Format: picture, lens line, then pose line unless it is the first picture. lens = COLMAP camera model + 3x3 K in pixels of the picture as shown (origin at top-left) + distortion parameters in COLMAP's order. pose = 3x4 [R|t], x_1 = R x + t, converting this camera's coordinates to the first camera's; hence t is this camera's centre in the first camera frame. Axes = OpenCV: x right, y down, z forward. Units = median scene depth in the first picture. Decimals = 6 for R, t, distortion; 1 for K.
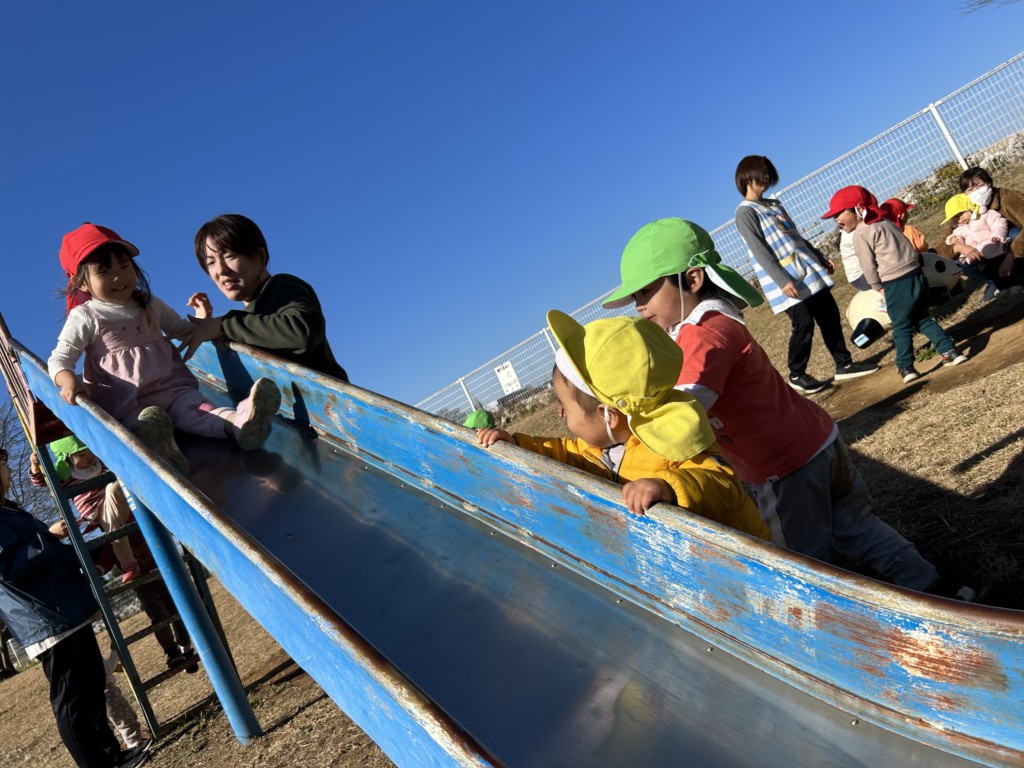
lens RADIAL K [[768.1, 0, 510.8], [0, 768.1, 384.0], [0, 0, 1]] dist [0.035987, -0.020756]
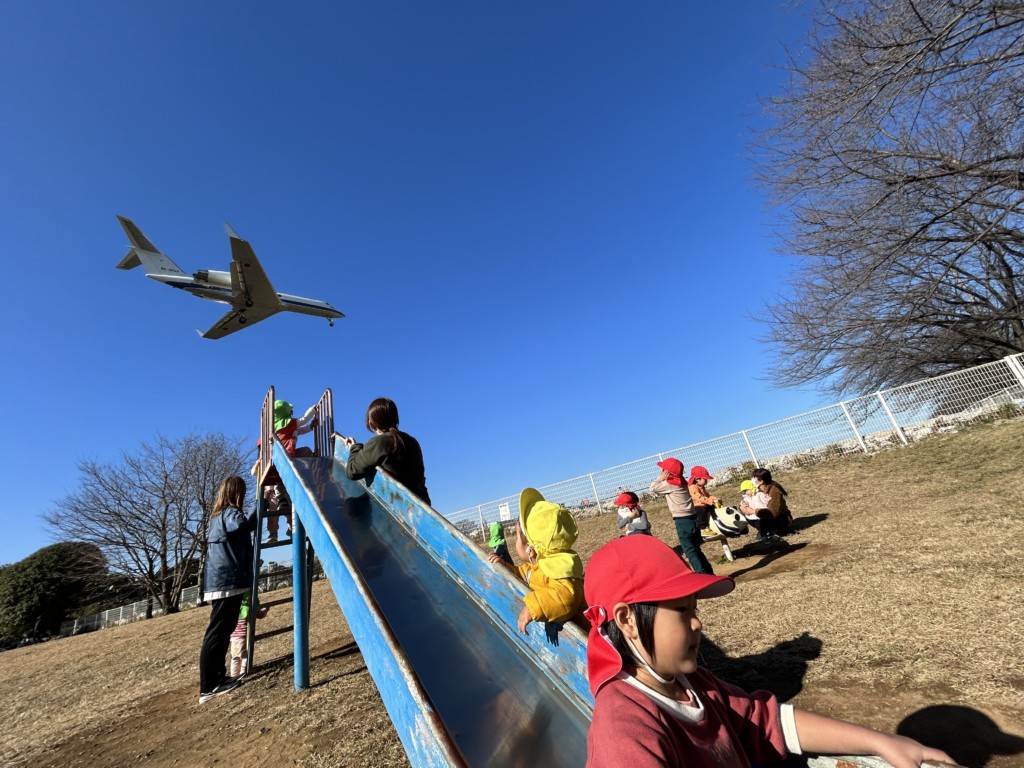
lens RADIAL K [[411.6, 0, 513.7], [0, 411.6, 380.5], [0, 0, 1]] dist [-0.008055, 0.000854]
pose [[0.967166, 0.246051, -0.063634, 0.020082], [-0.253602, 0.917983, -0.304948, -0.026124], [-0.016618, 0.311073, 0.950241, -0.179212]]
